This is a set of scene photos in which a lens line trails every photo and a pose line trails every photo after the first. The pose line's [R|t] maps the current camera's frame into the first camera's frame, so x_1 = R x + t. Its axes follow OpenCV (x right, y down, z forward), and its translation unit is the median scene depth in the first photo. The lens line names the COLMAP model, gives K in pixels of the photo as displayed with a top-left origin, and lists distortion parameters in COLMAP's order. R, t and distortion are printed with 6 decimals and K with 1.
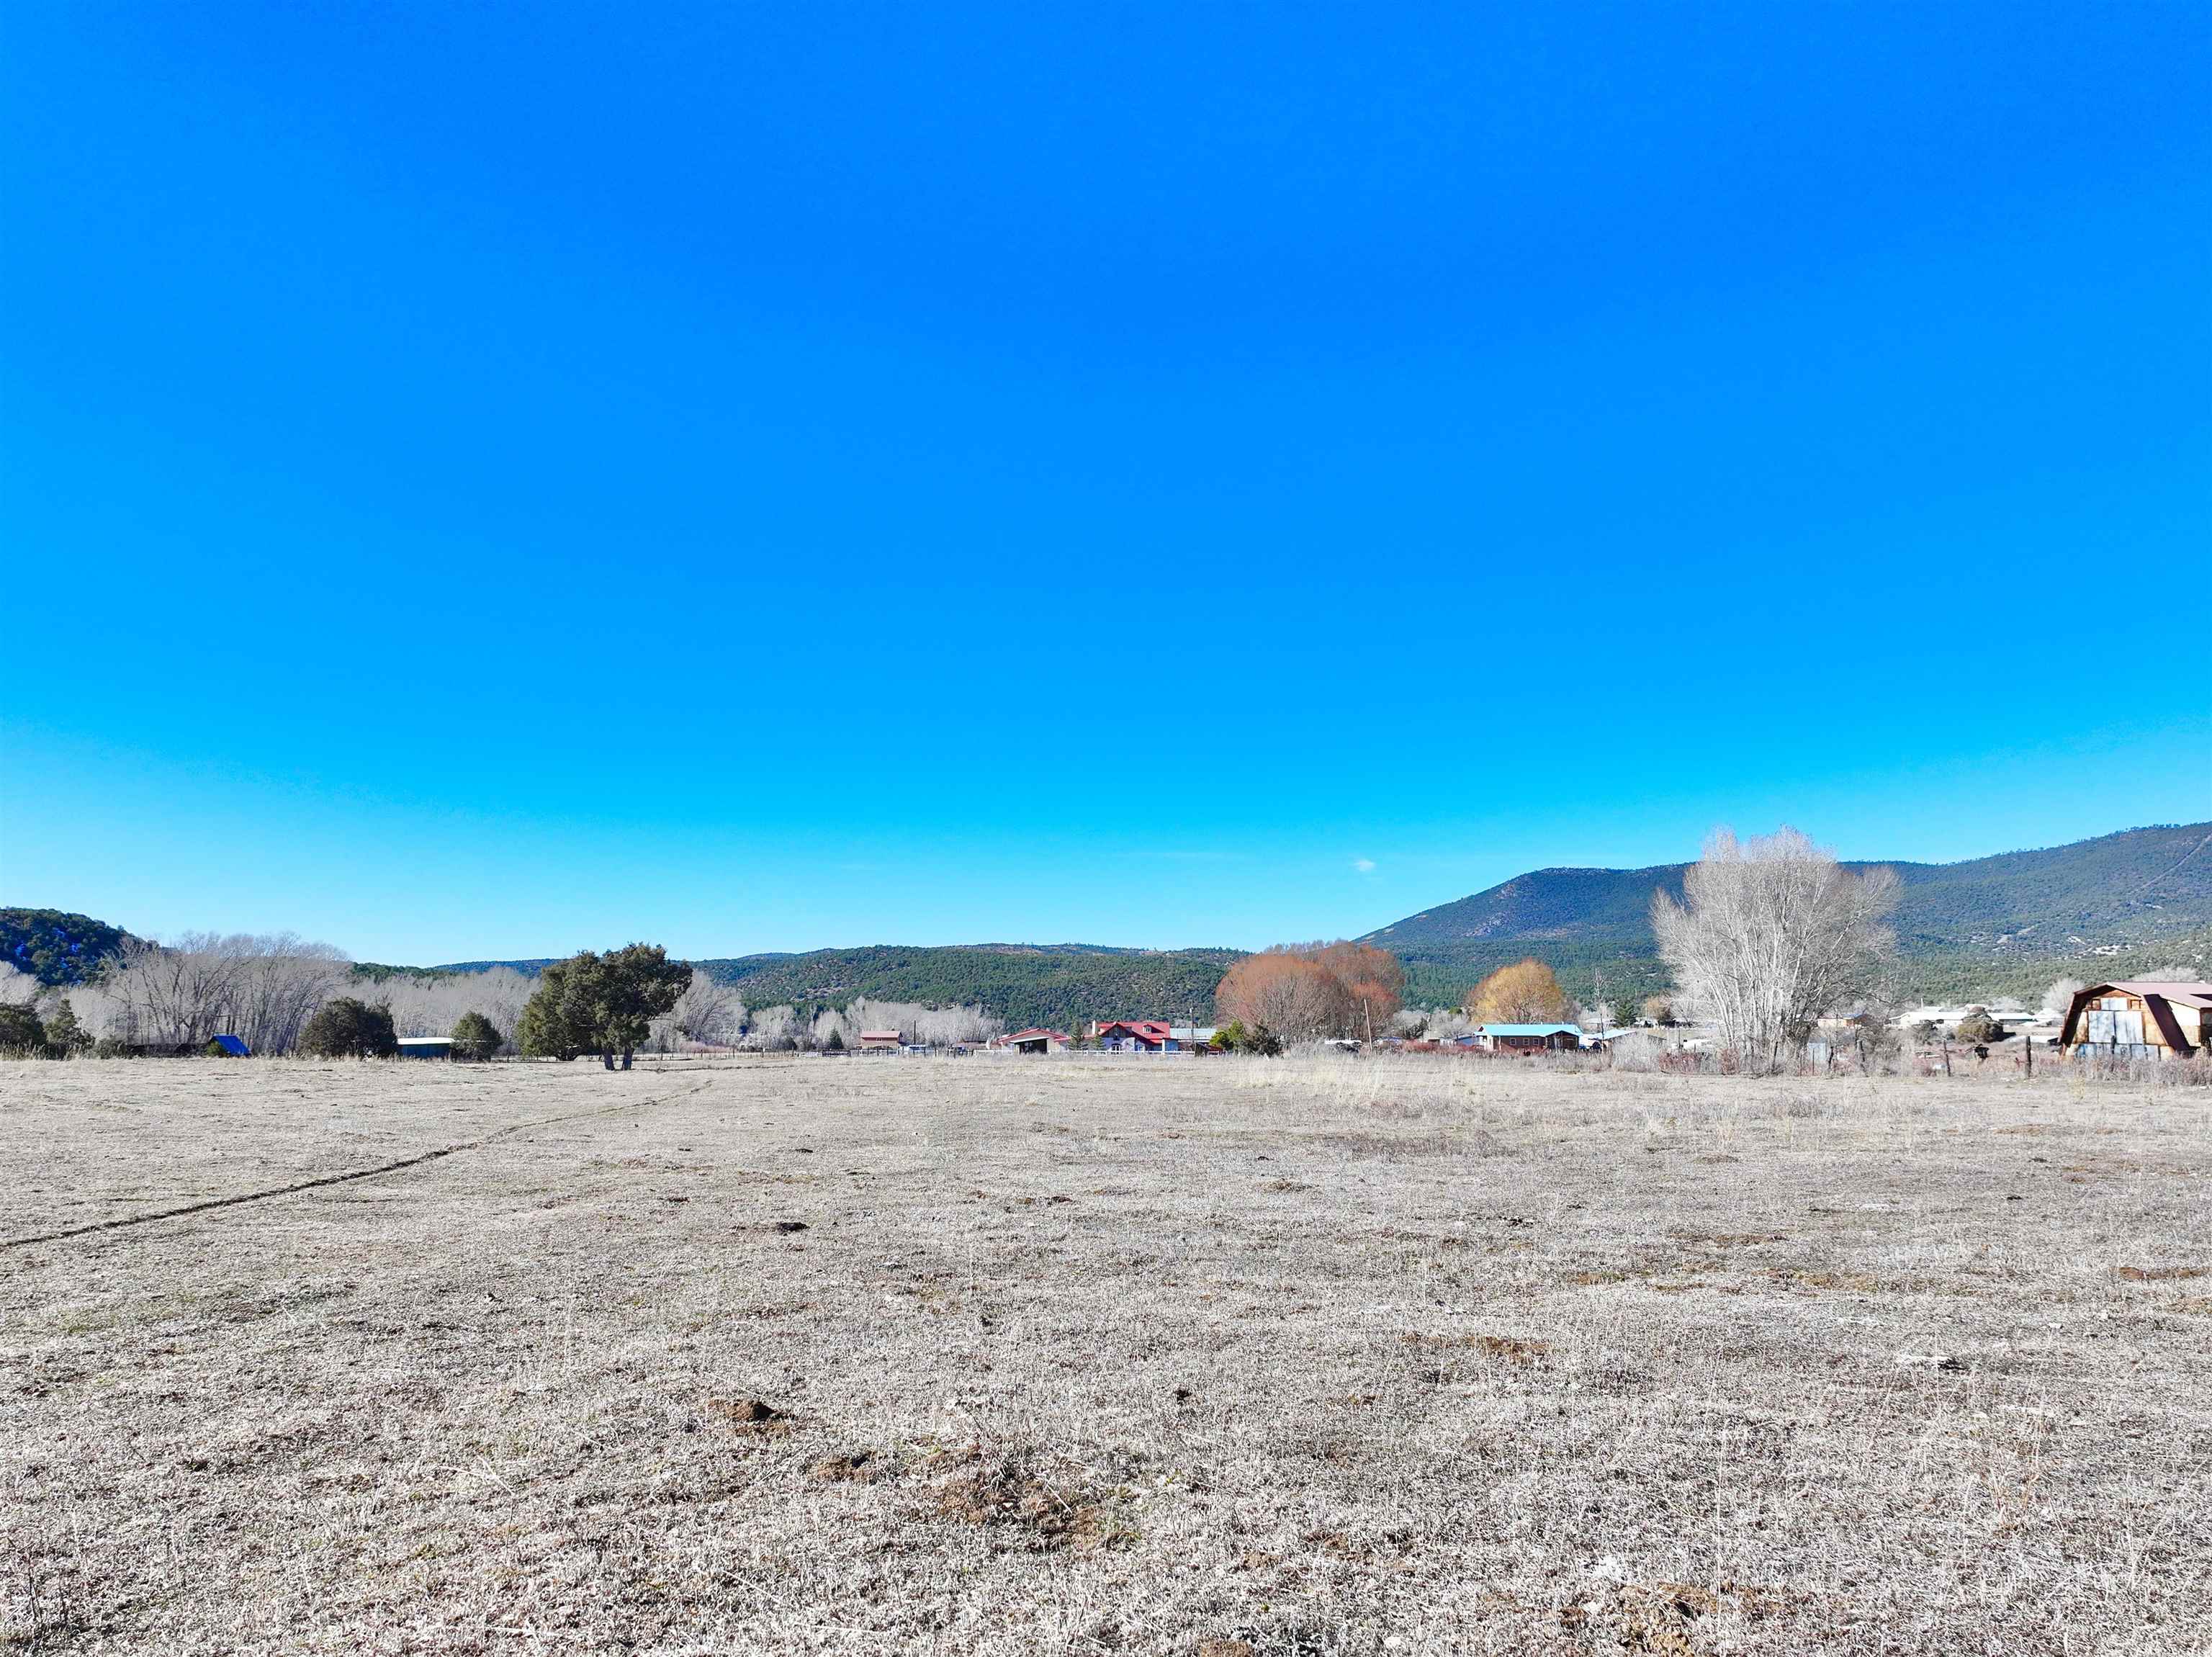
lens RADIAL K [[1749.5, 0, 1106.0], [0, 1749.5, 828.5], [0, 0, 1]] dist [0.006206, 0.000772]
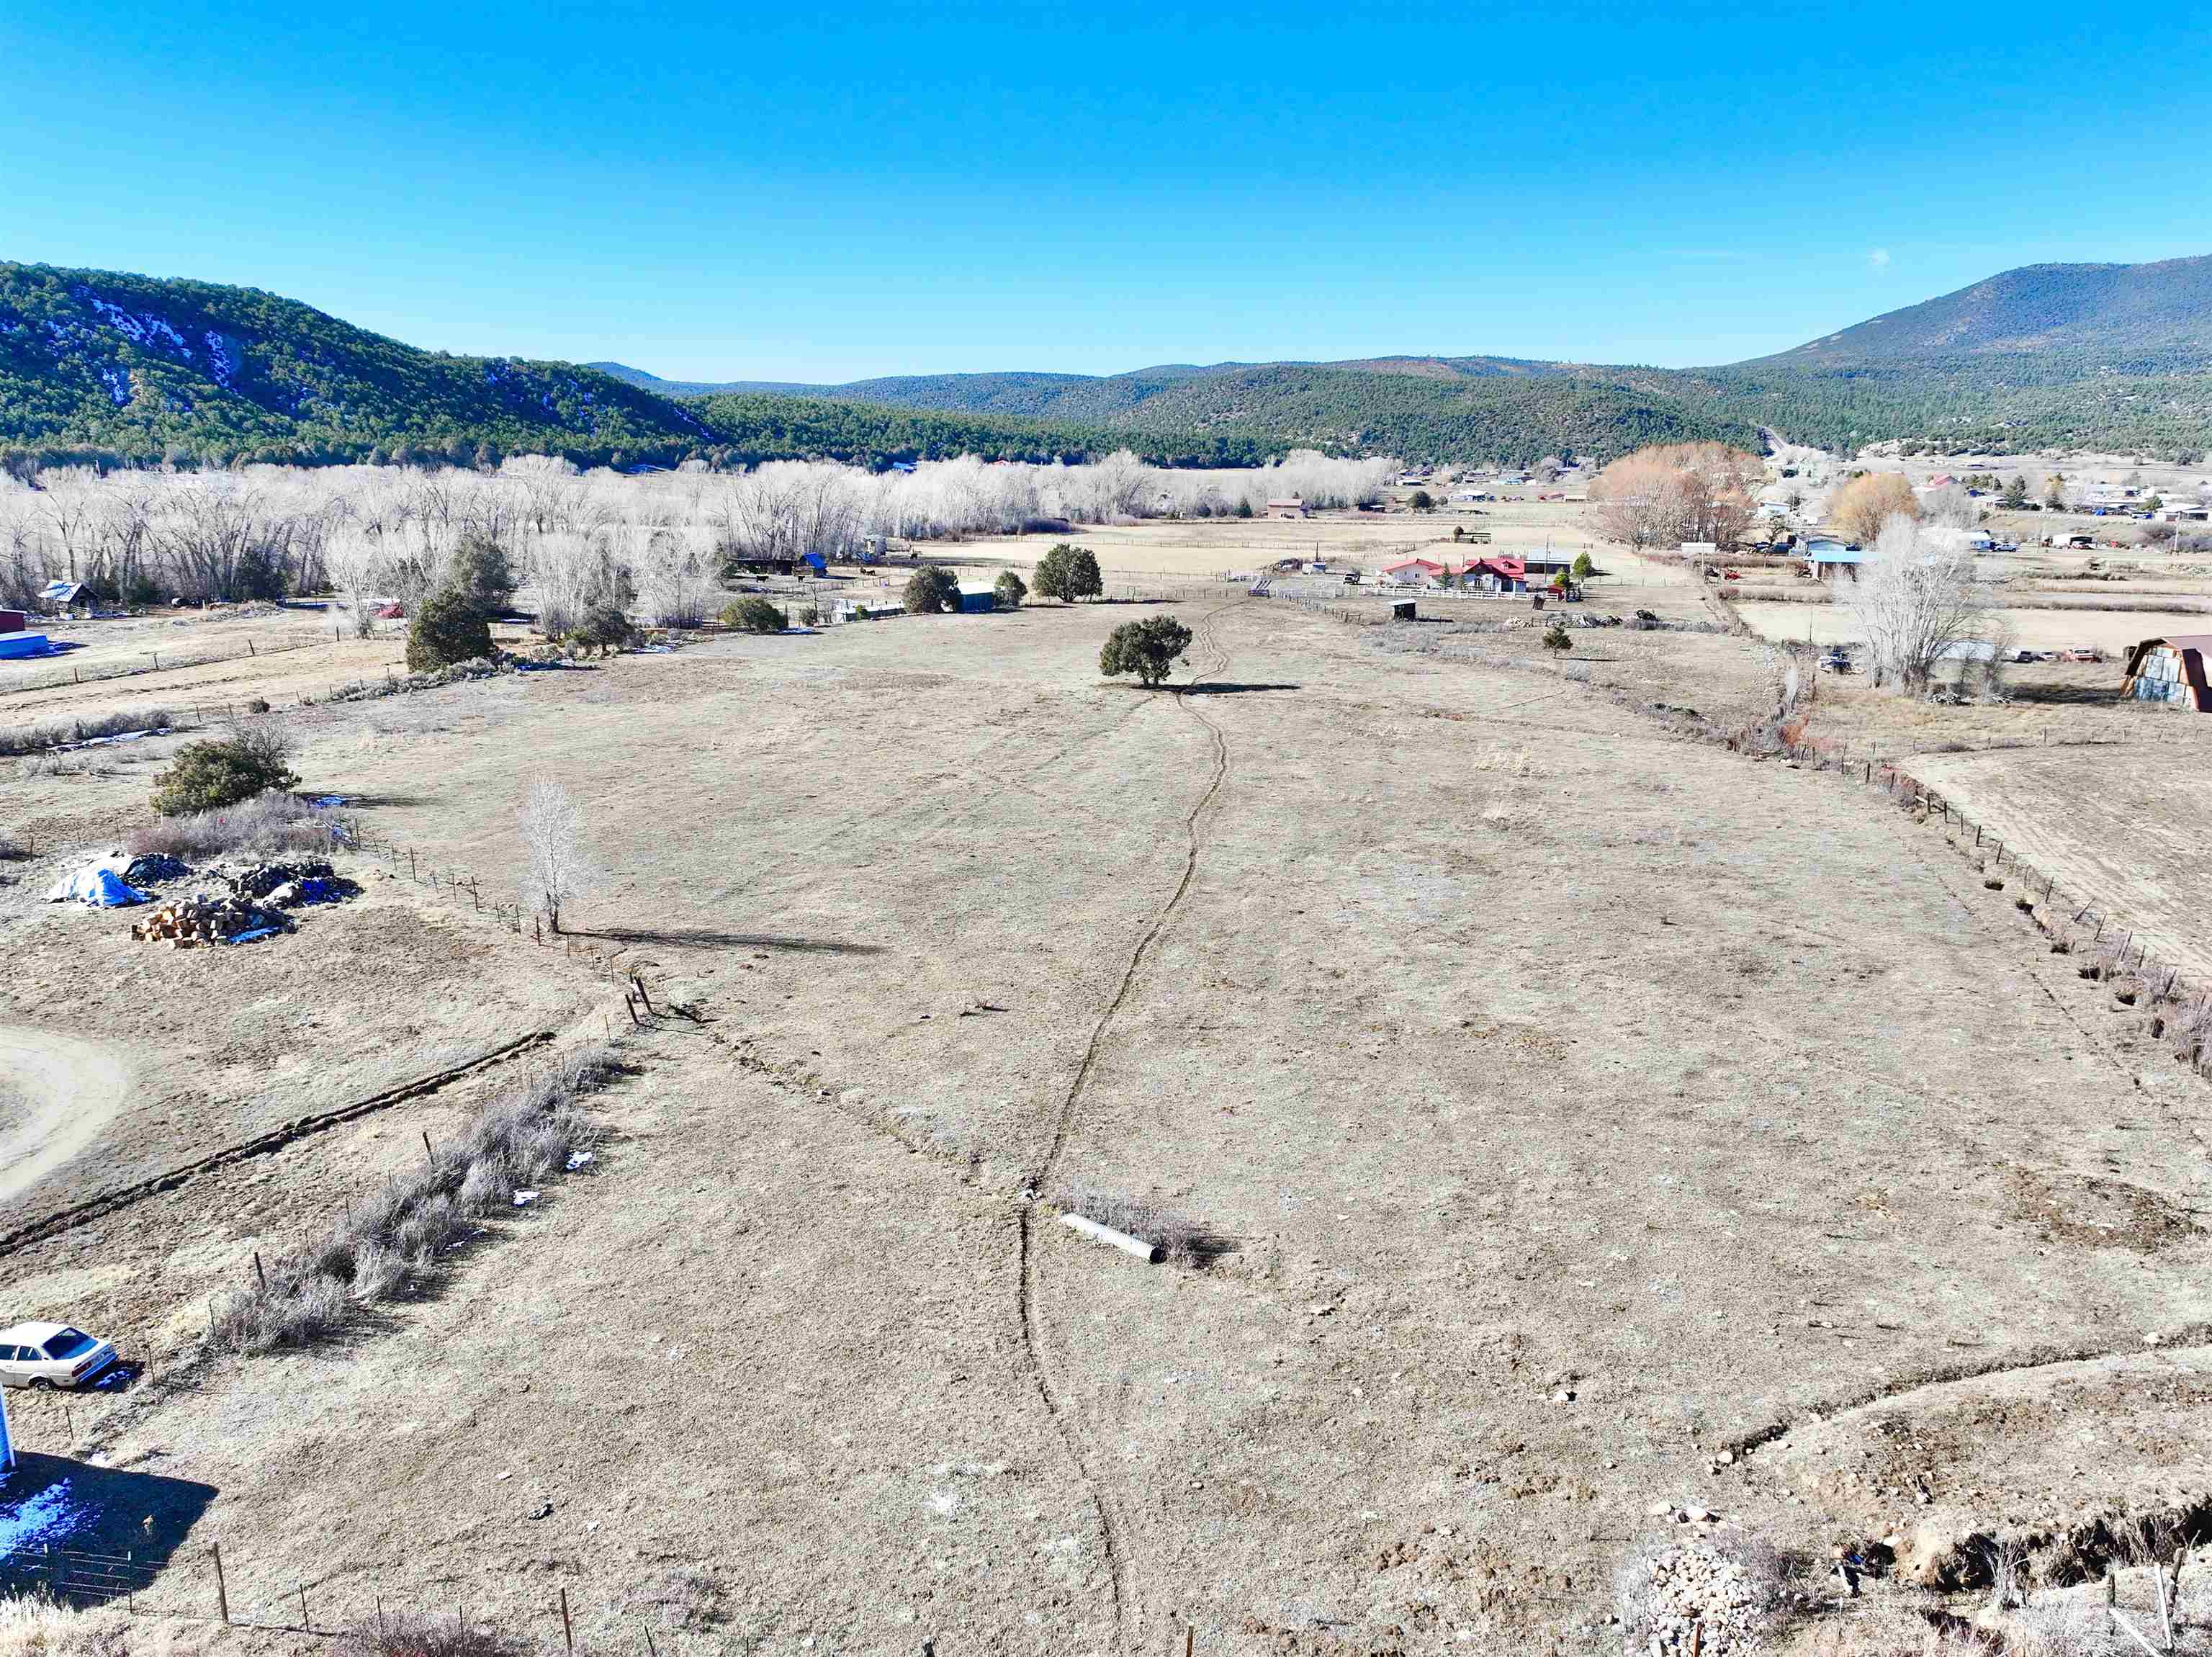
lens RADIAL K [[1749.5, 0, 1106.0], [0, 1749.5, 828.5], [0, 0, 1]] dist [0.006206, 0.000772]
pose [[0.975018, 0.055866, -0.214984, 0.016278], [0.017710, 0.945223, 0.325943, -0.077949], [0.221417, -0.321608, 0.920621, -0.174513]]
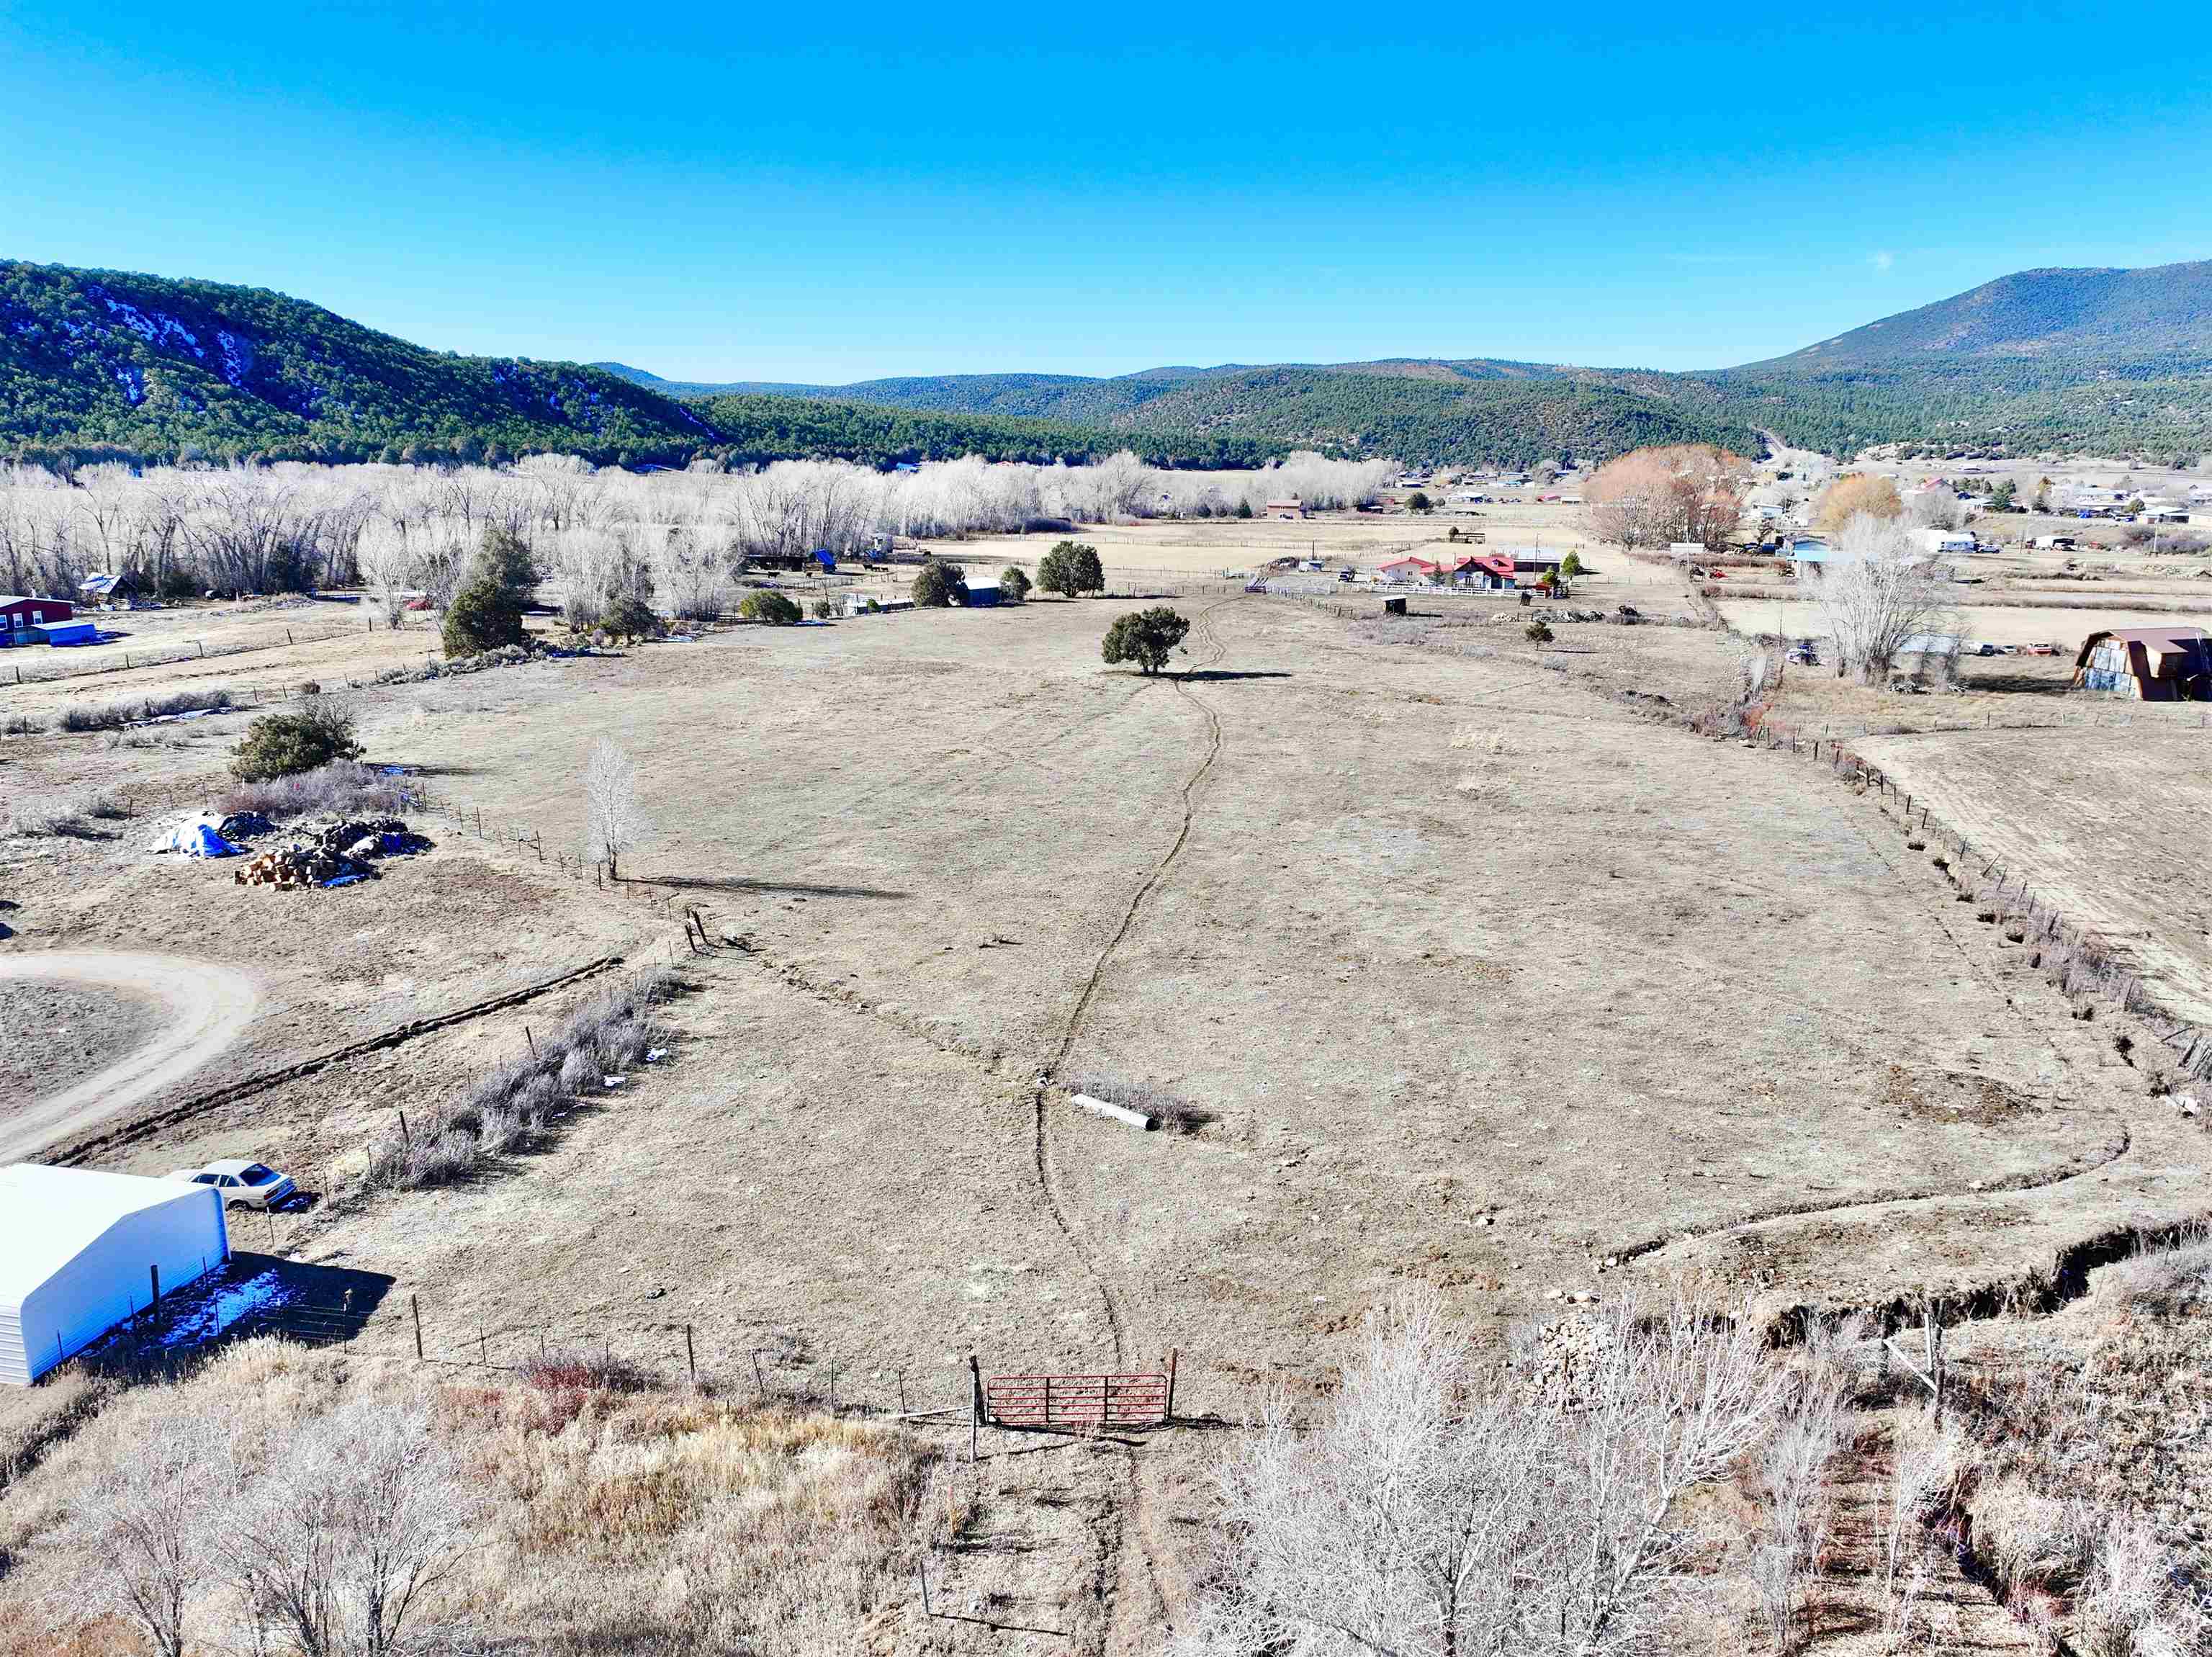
lens RADIAL K [[1749.5, 0, 1106.0], [0, 1749.5, 828.5], [0, 0, 1]] dist [0.006206, 0.000772]
pose [[0.974811, 0.058579, -0.215203, 0.021620], [0.014963, 0.945541, 0.325160, -0.080448], [0.222531, -0.320189, 0.920847, -0.199195]]
